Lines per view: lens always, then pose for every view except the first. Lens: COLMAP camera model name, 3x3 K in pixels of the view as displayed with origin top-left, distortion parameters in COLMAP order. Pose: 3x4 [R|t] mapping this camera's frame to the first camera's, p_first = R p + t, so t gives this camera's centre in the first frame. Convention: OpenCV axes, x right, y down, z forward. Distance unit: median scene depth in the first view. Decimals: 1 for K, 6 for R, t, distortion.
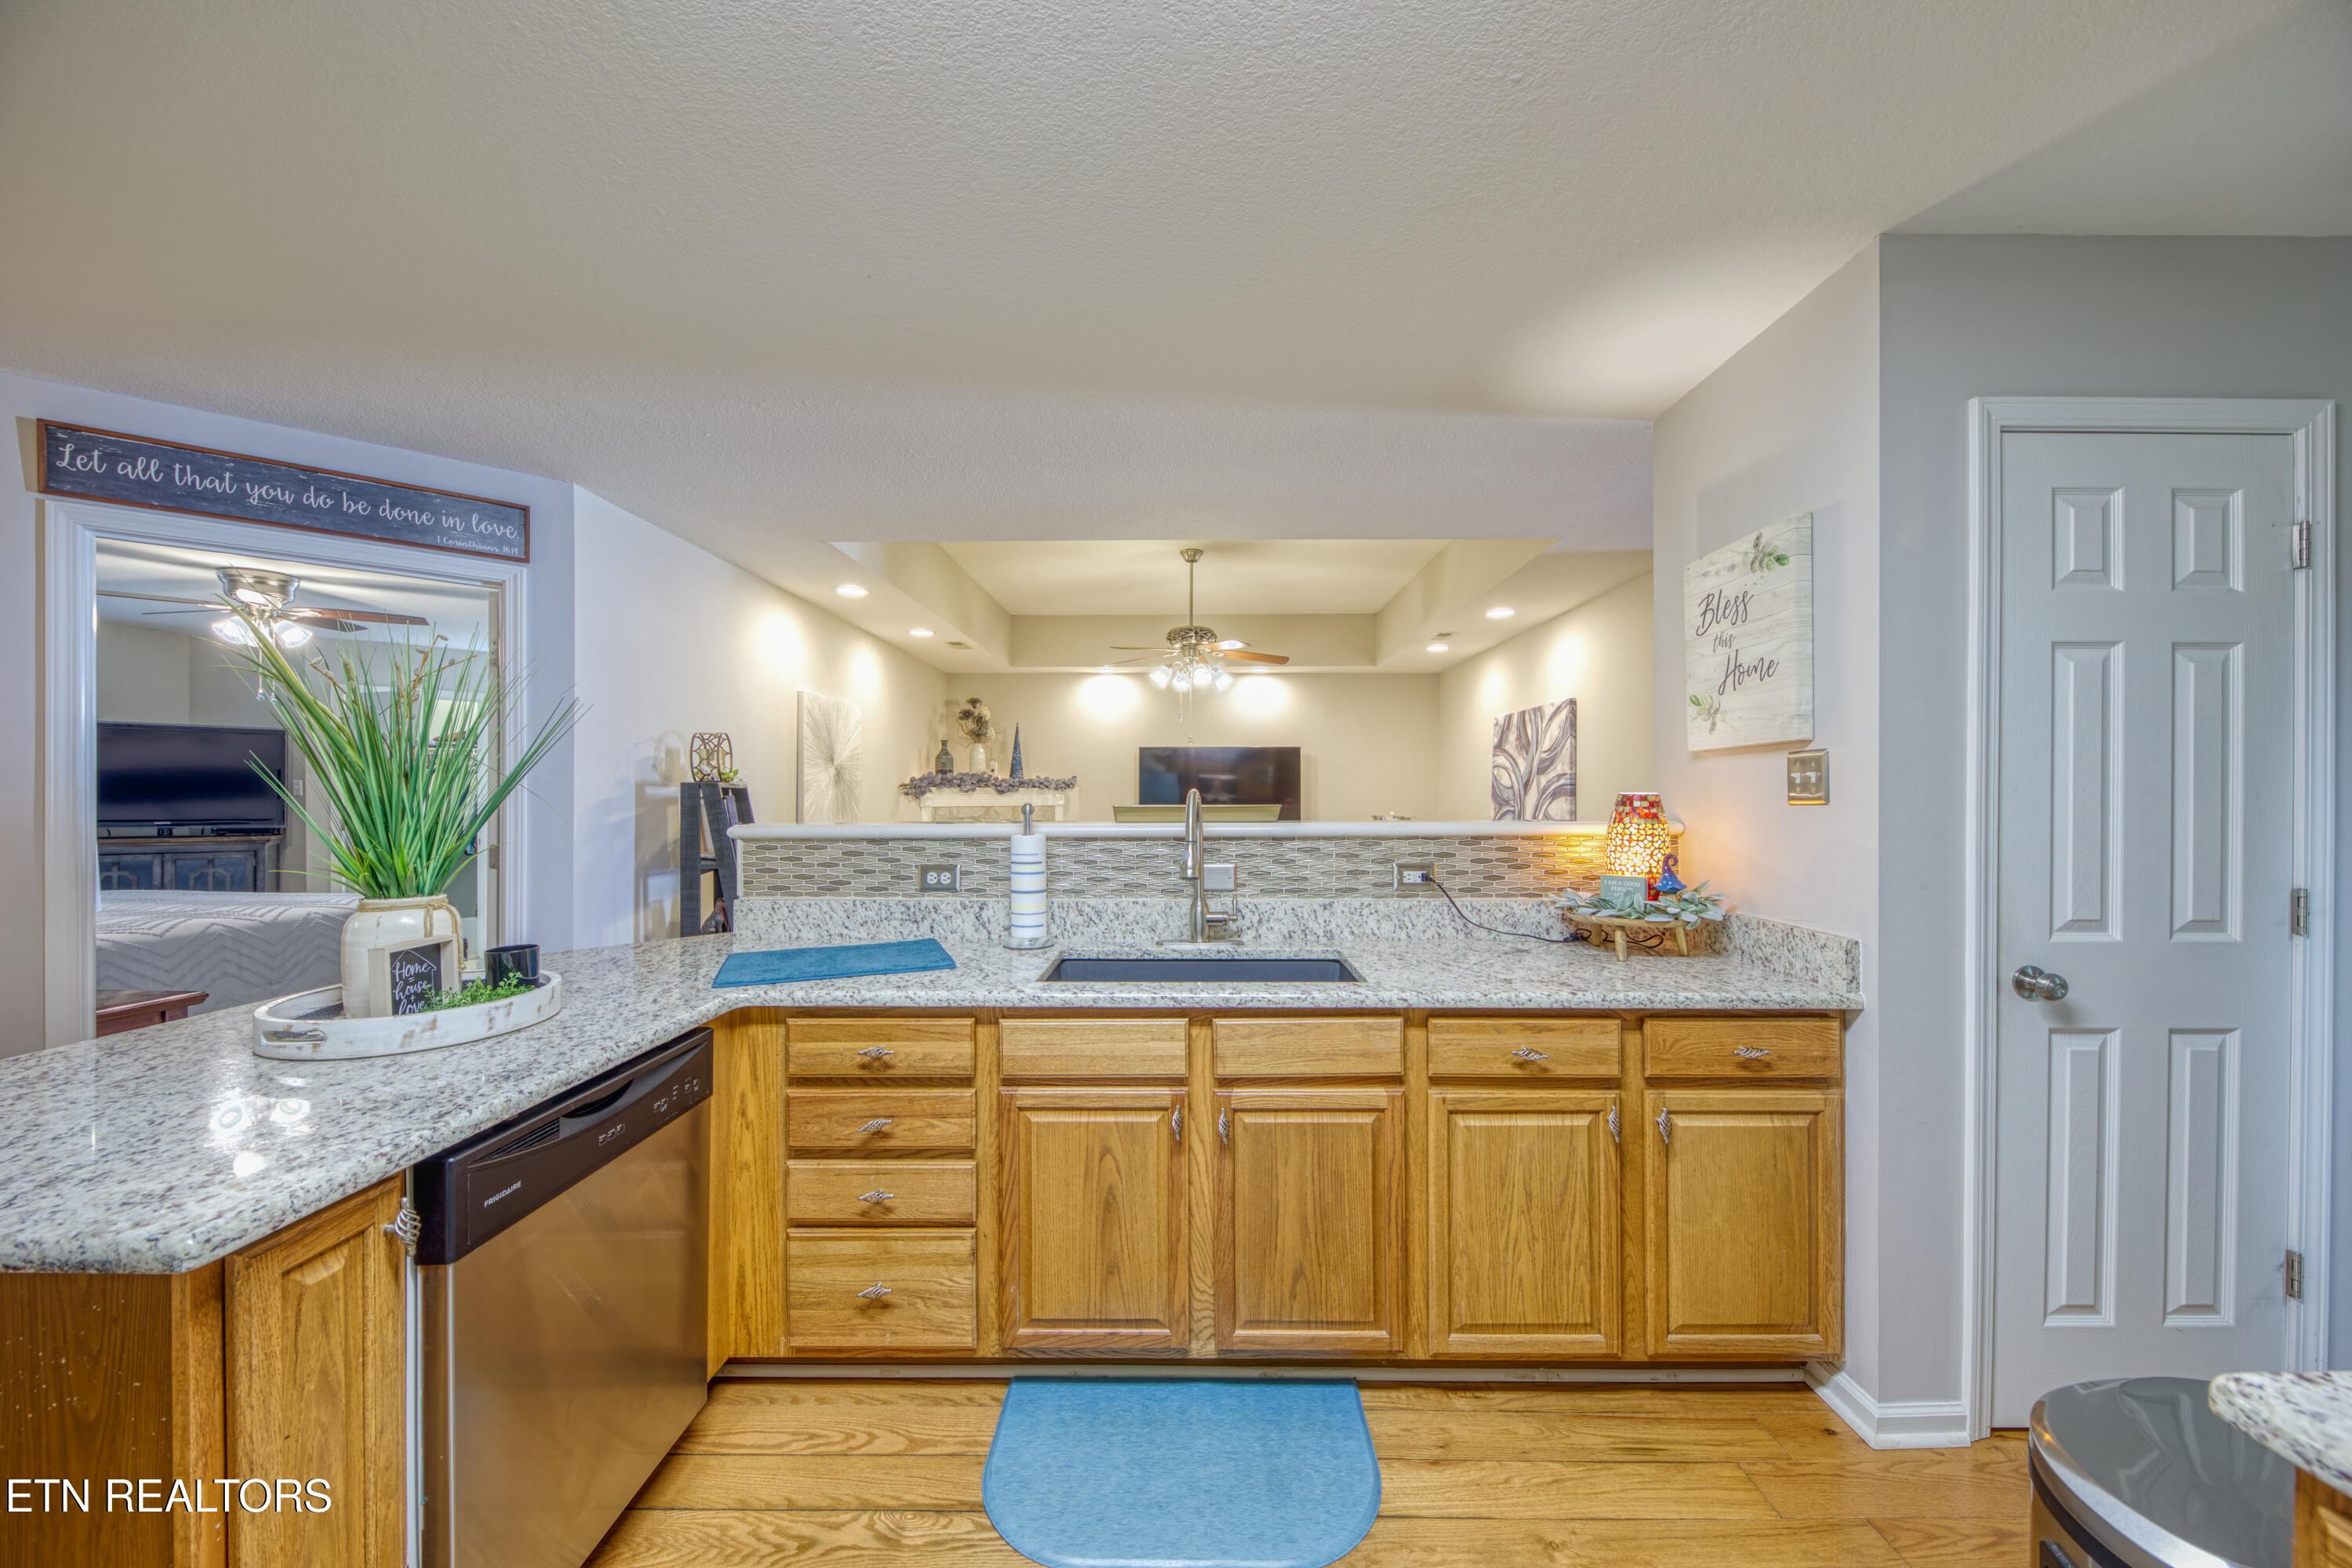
lens RADIAL K [[803.1, 0, 1206.3], [0, 803.1, 794.7], [0, 0, 1]] dist [-0.002424, -0.000372]
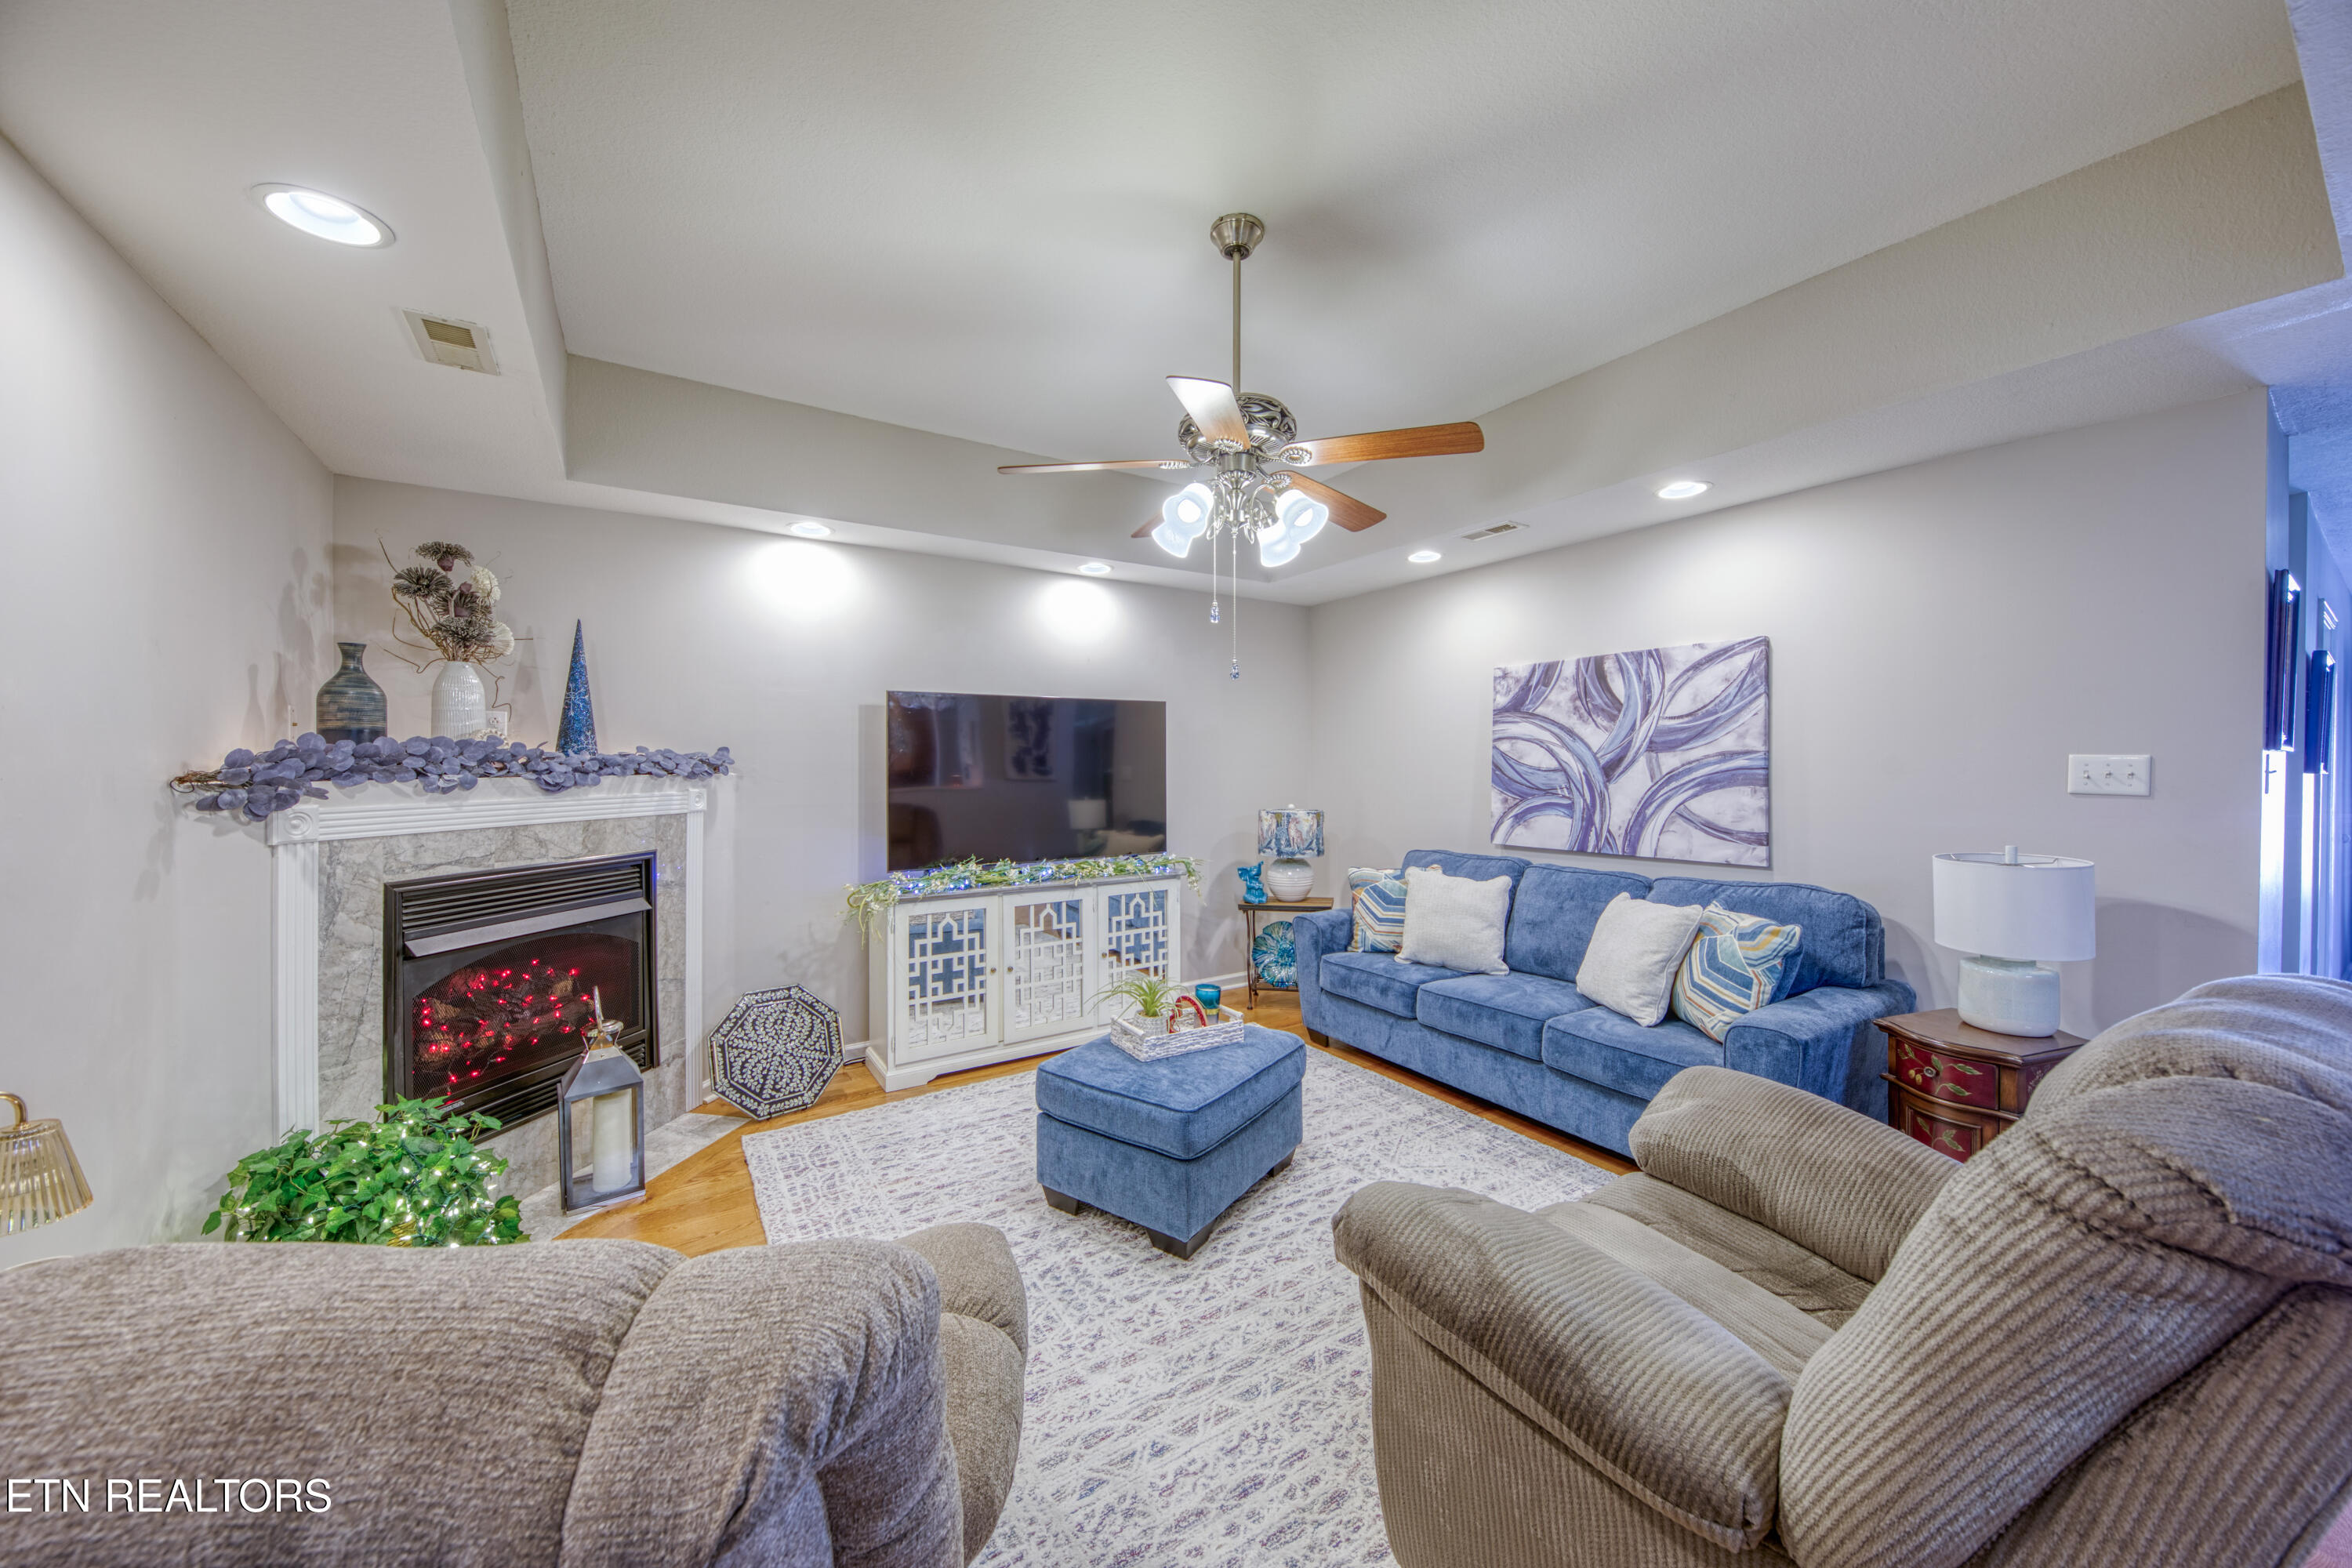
lens RADIAL K [[812.6, 0, 1189.5], [0, 812.6, 769.4], [0, 0, 1]] dist [-0.000065, -0.000082]
pose [[0.836146, -0.008343, 0.548444, -0.651328], [0.005614, 0.999962, 0.006651, -0.040213], [-0.548479, -0.002482, 0.836161, 1.517192]]
